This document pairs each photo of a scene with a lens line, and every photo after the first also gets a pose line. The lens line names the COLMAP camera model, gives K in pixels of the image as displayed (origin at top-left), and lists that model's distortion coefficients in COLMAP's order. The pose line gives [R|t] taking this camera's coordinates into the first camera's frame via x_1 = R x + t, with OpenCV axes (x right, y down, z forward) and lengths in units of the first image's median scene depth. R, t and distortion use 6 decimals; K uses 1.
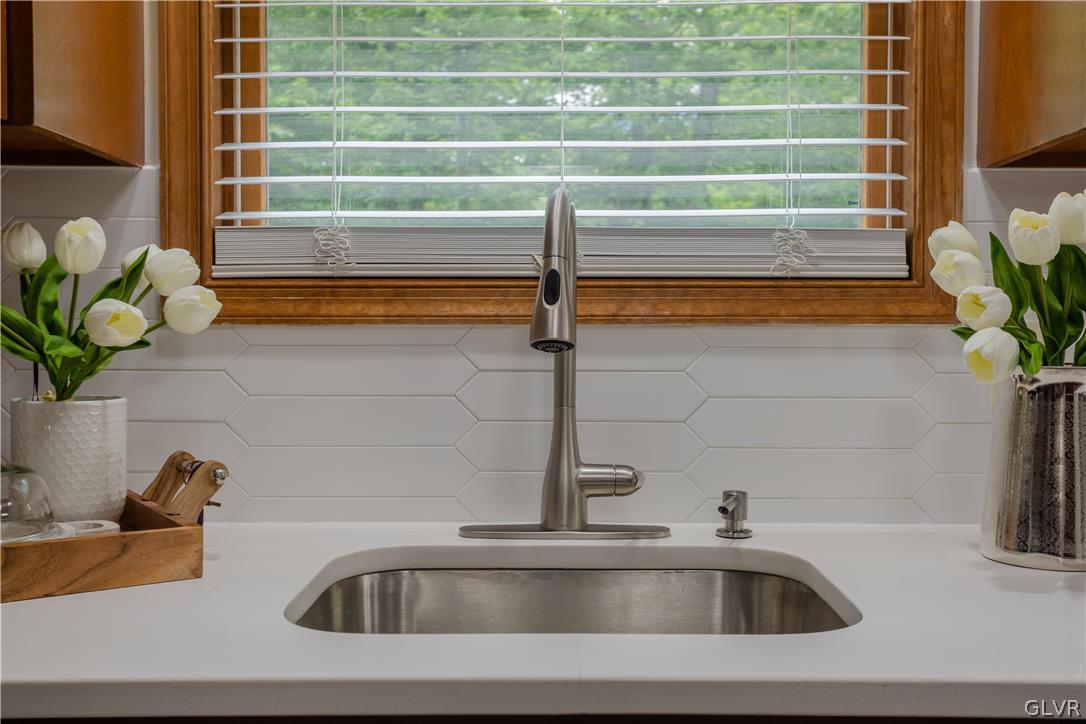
lens RADIAL K [[1093.1, 0, 527.8], [0, 1093.1, 381.6], [0, 0, 1]] dist [0.053674, 0.005499]
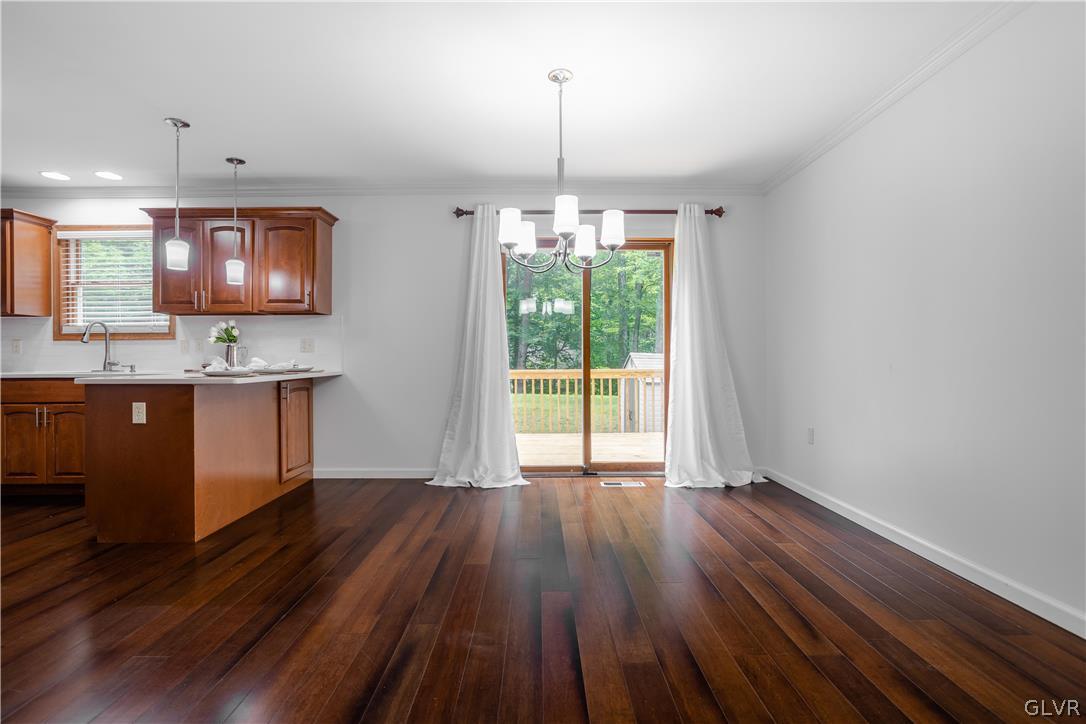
lens RADIAL K [[524.9, 0, 543.0], [0, 524.9, 362.0], [0, 0, 1]] dist [-0.011435, 0.000551]
pose [[0.999752, -0.009071, 0.020357, 2.564349], [0.010128, 0.998573, -0.052444, 0.268424], [-0.019852, 0.052637, 0.998416, -2.170920]]
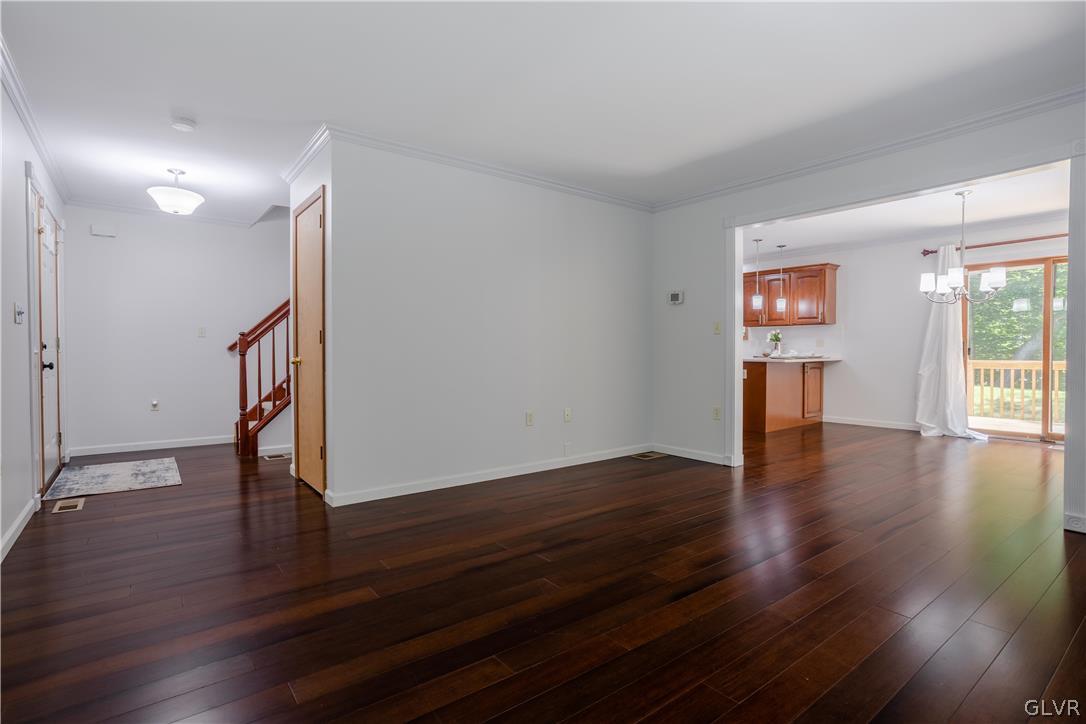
lens RADIAL K [[524.9, 0, 543.0], [0, 524.9, 362.0], [0, 0, 1]] dist [-0.011435, 0.000551]
pose [[0.623773, 0.010221, -0.781539, 3.613955], [-0.041219, 0.998953, -0.019835, 0.409399], [0.780518, 0.044587, 0.623541, -4.513594]]
